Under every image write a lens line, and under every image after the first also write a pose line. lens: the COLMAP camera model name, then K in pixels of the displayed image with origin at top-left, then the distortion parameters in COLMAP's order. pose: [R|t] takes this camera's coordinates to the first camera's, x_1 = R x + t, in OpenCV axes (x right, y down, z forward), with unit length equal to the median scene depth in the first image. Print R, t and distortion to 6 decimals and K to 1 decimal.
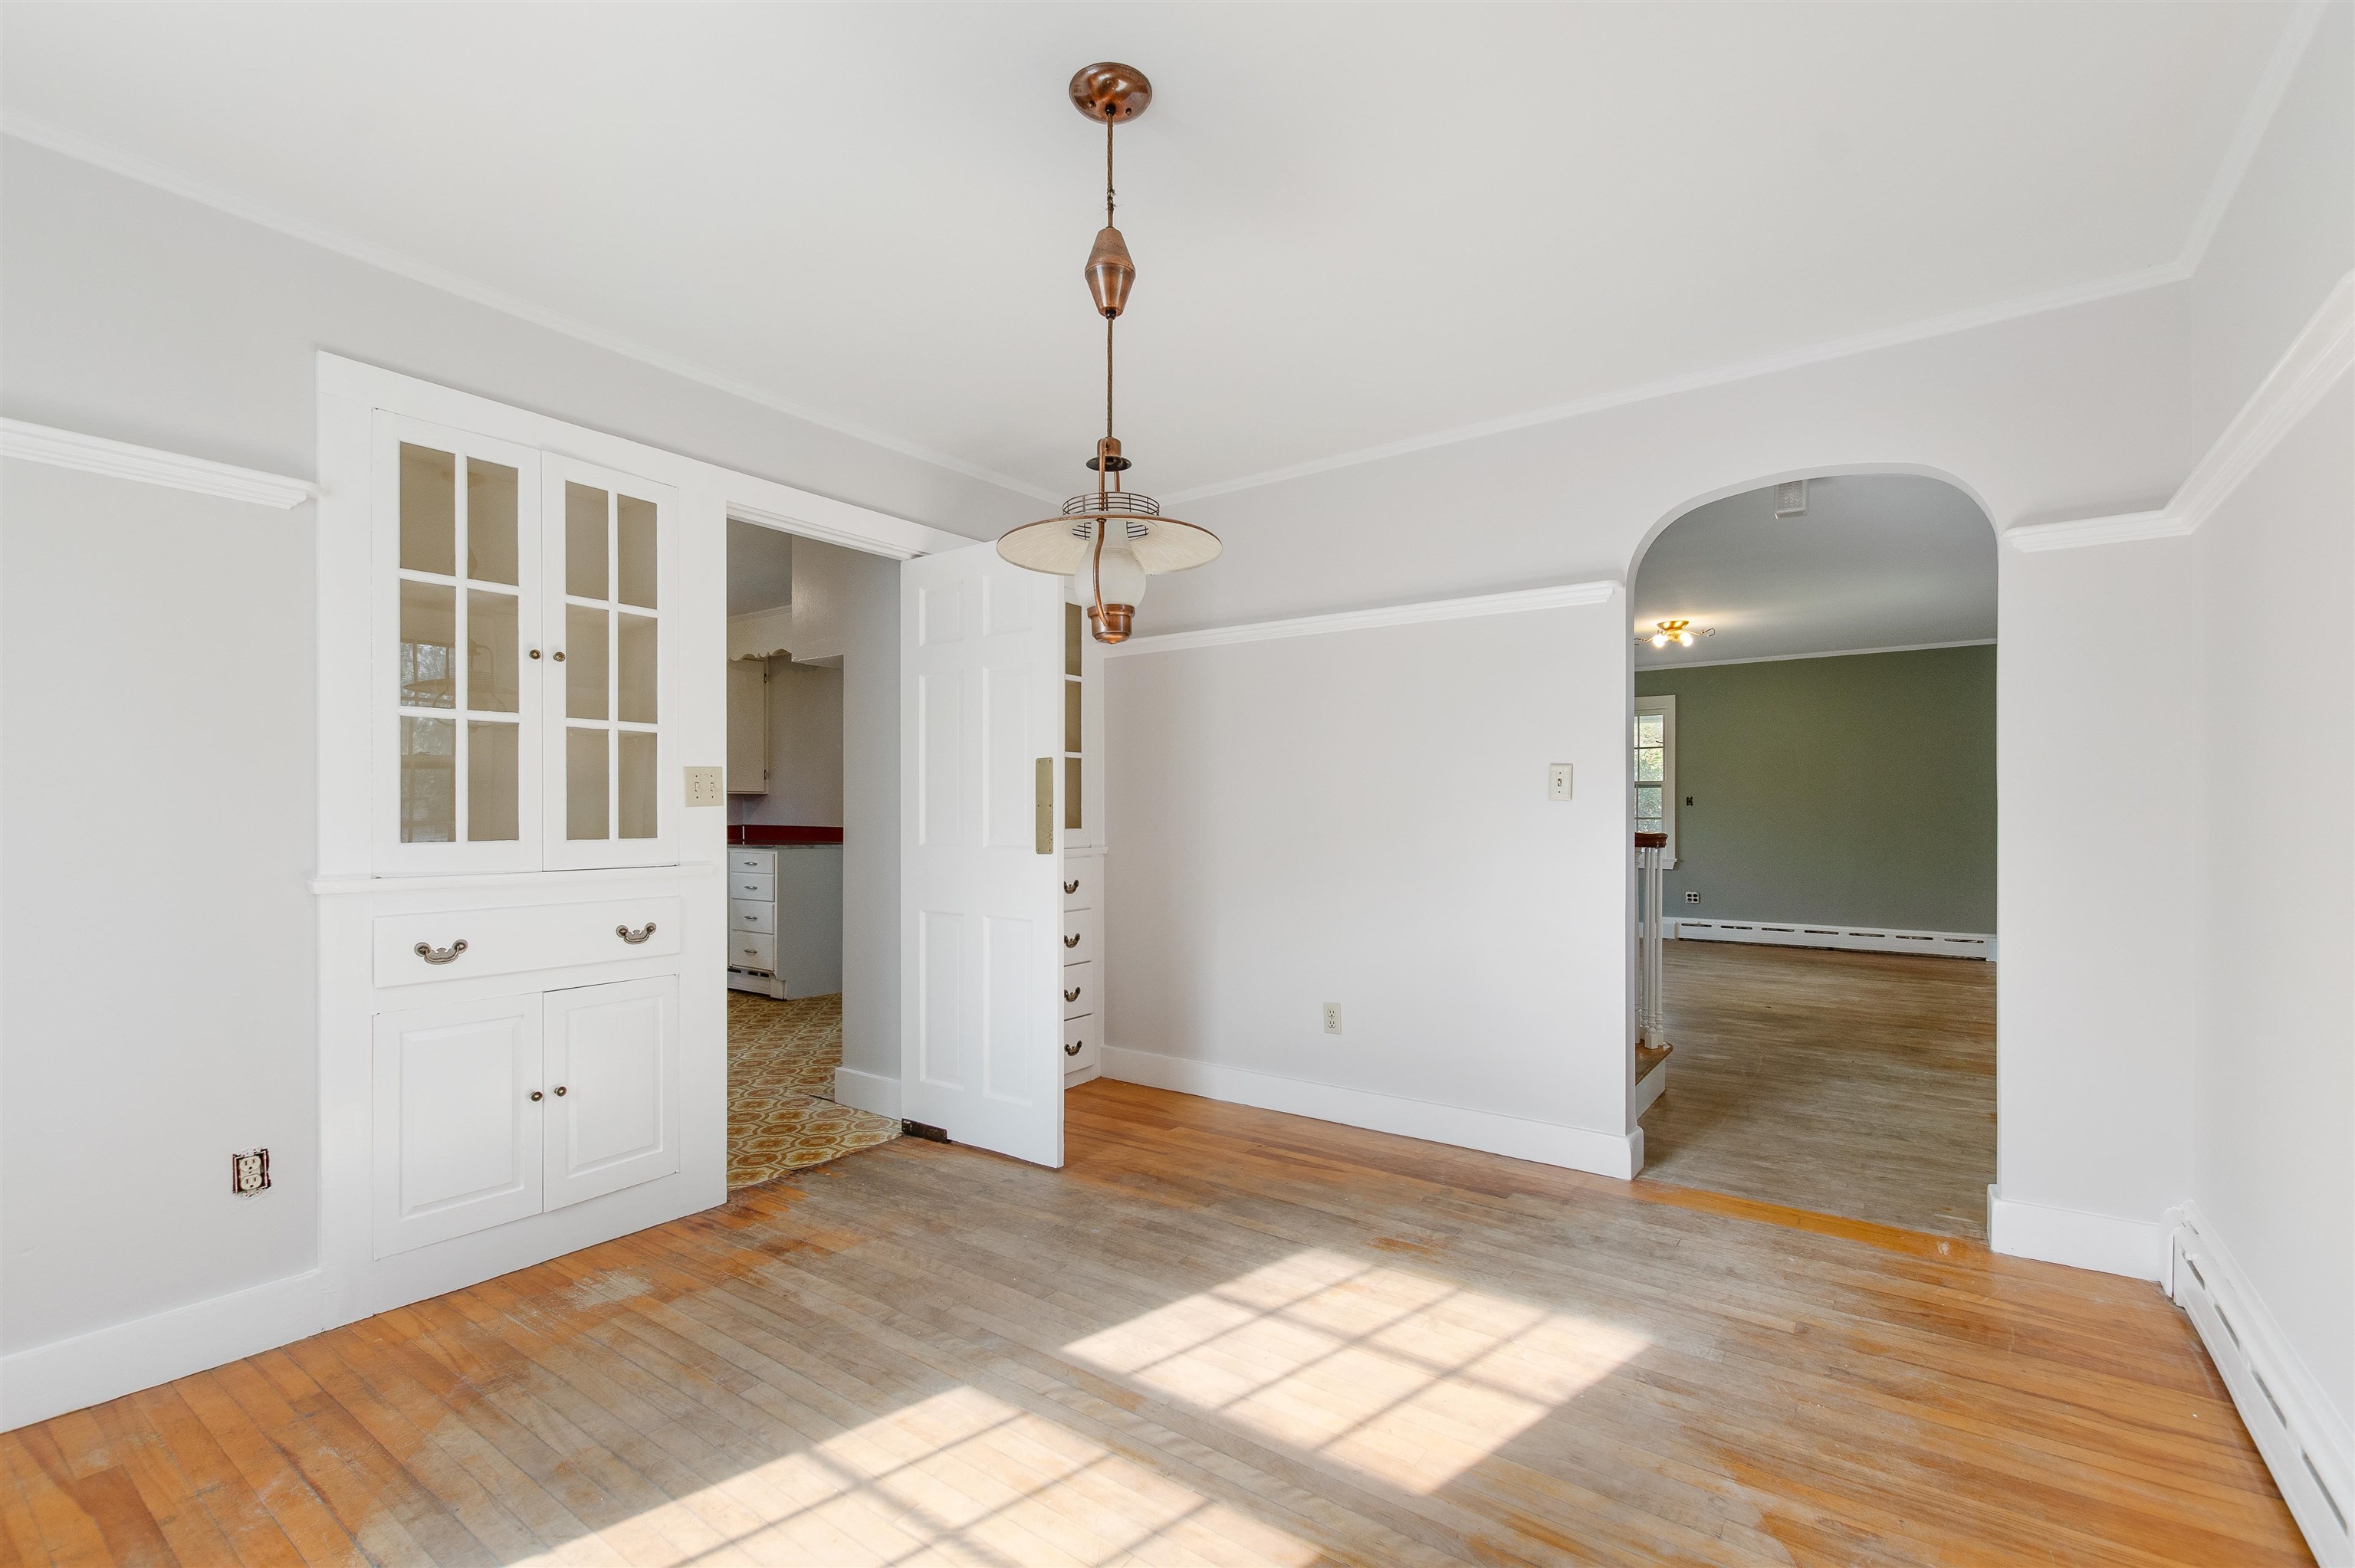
lens RADIAL K [[1028.2, 0, 1177.0], [0, 1028.2, 800.8], [0, 0, 1]] dist [-0.004317, -0.000244]
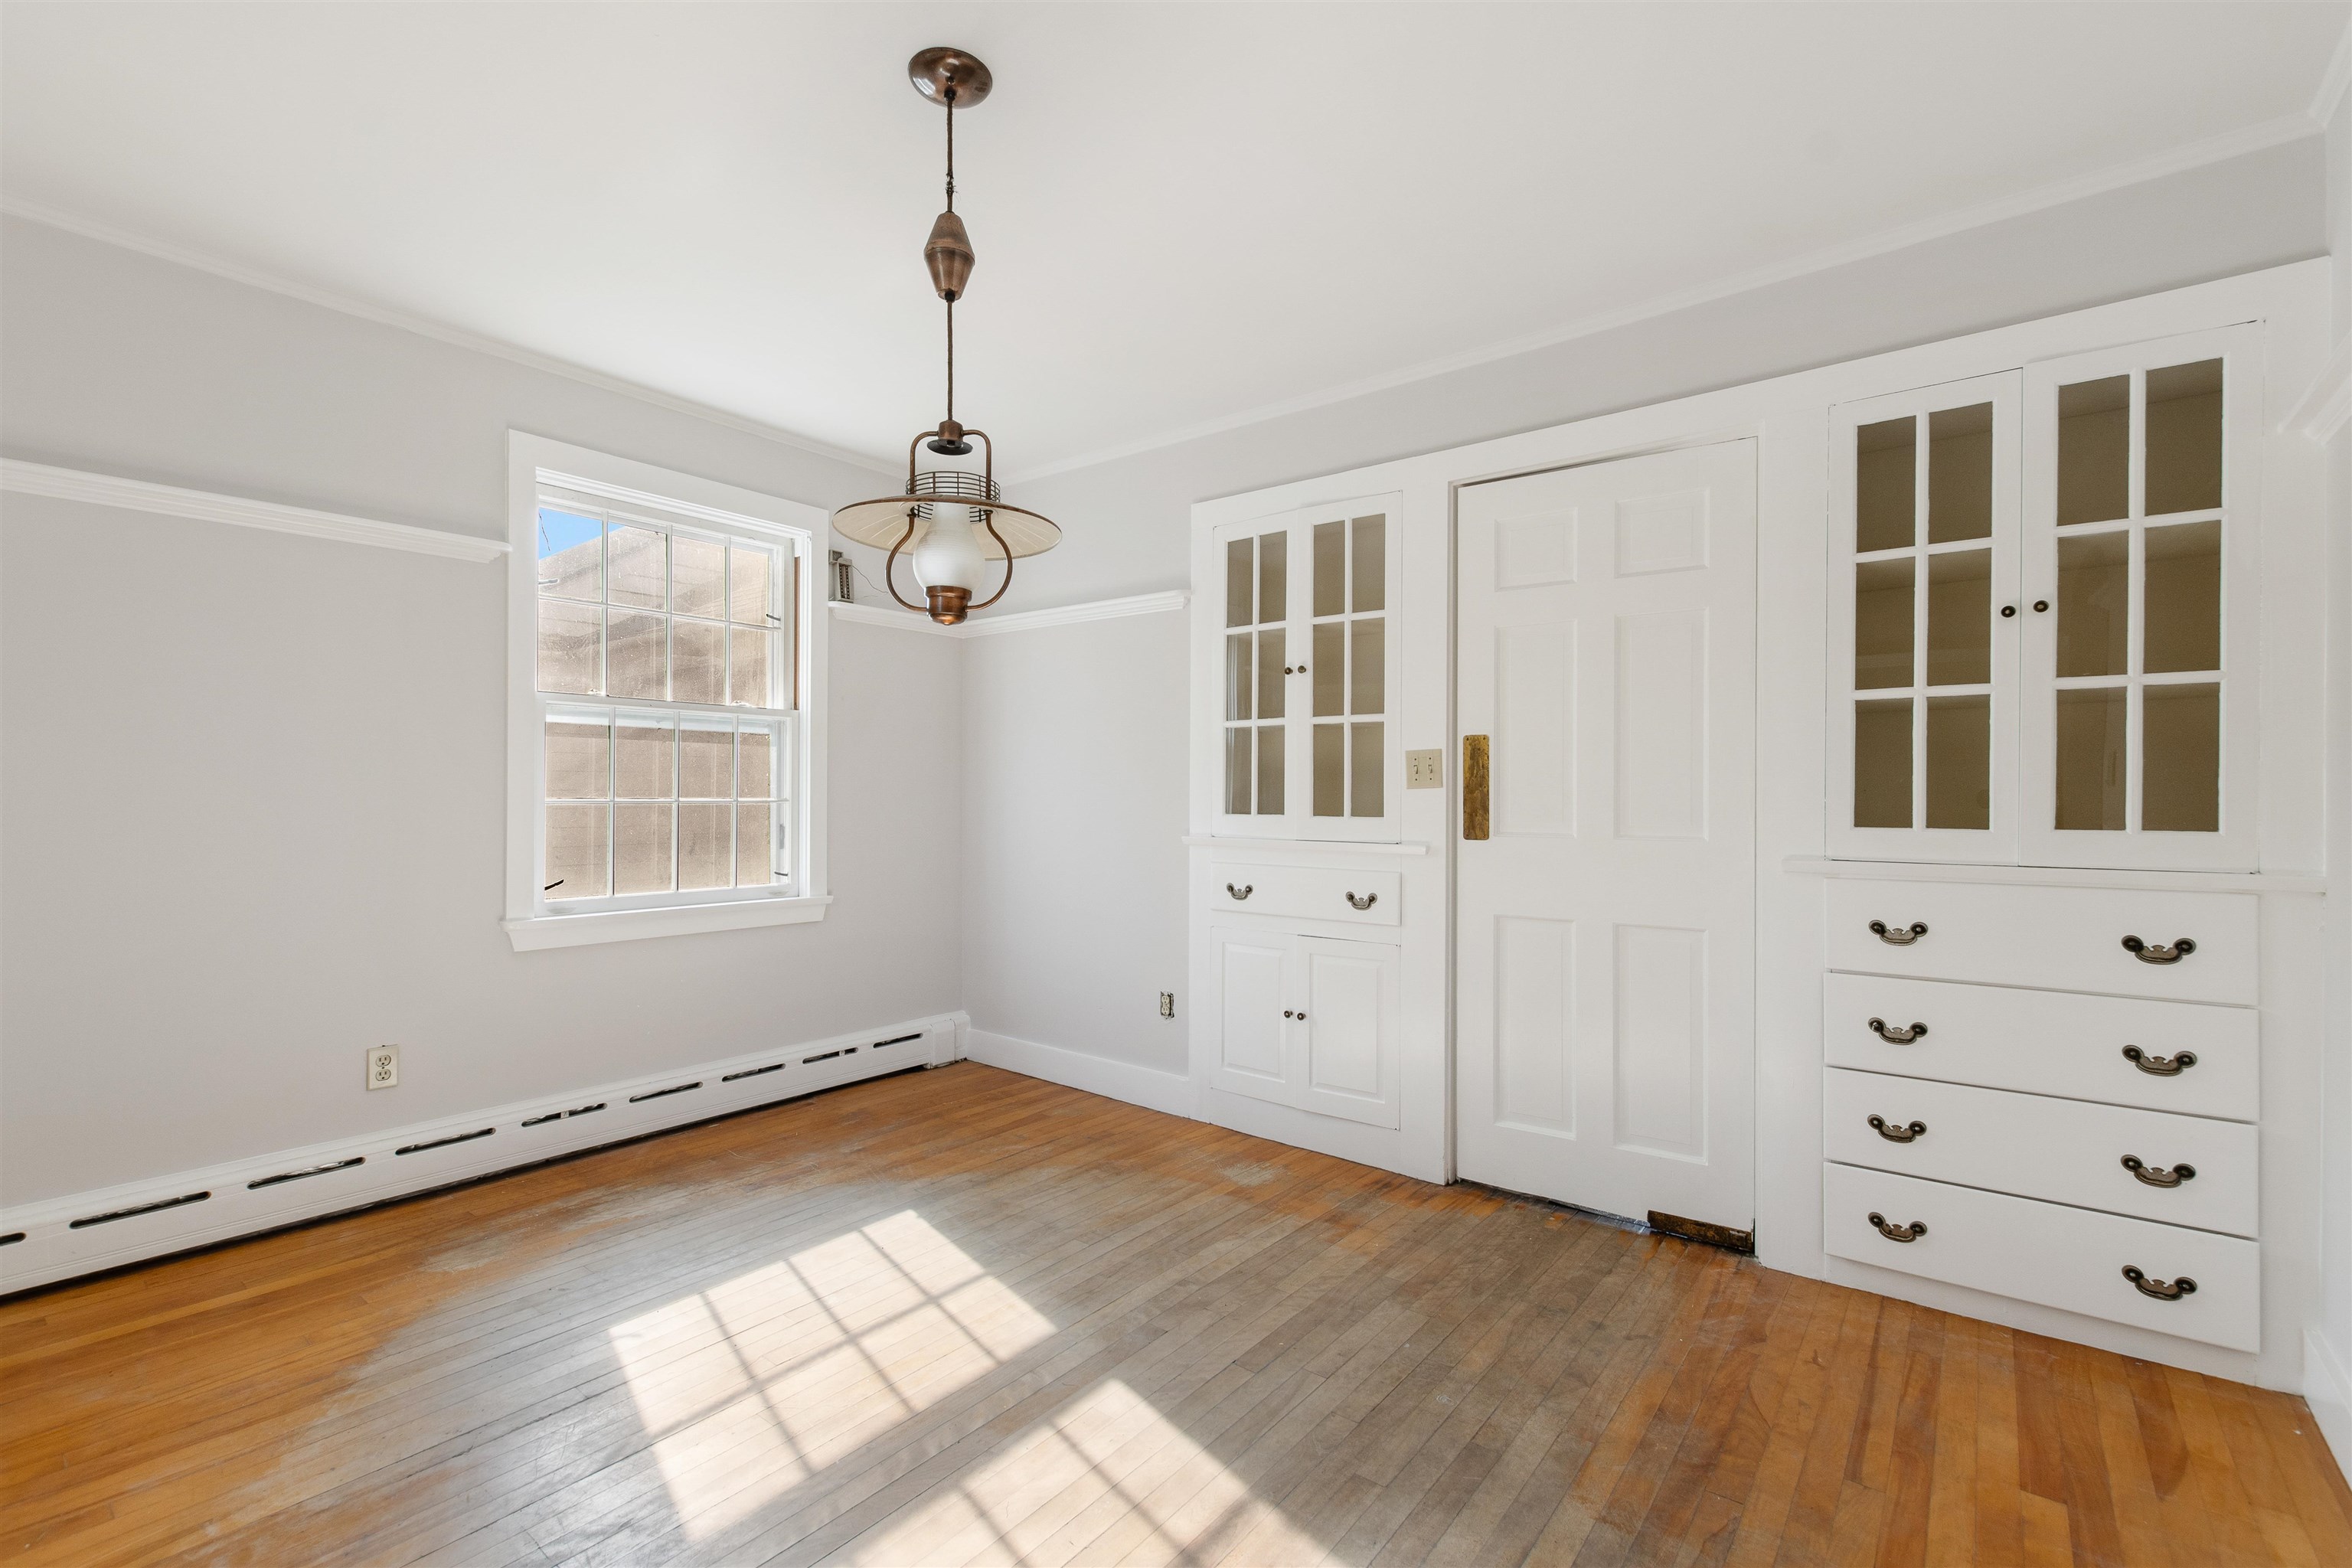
lens RADIAL K [[1027.1, 0, 1177.2], [0, 1027.1, 789.4], [0, 0, 1]] dist [-0.004317, -0.000244]
pose [[-0.050009, -0.003053, -0.998744, 0.649432], [0.006274, 0.999975, -0.003370, 0.009055], [0.998729, -0.006435, -0.049988, 0.896148]]
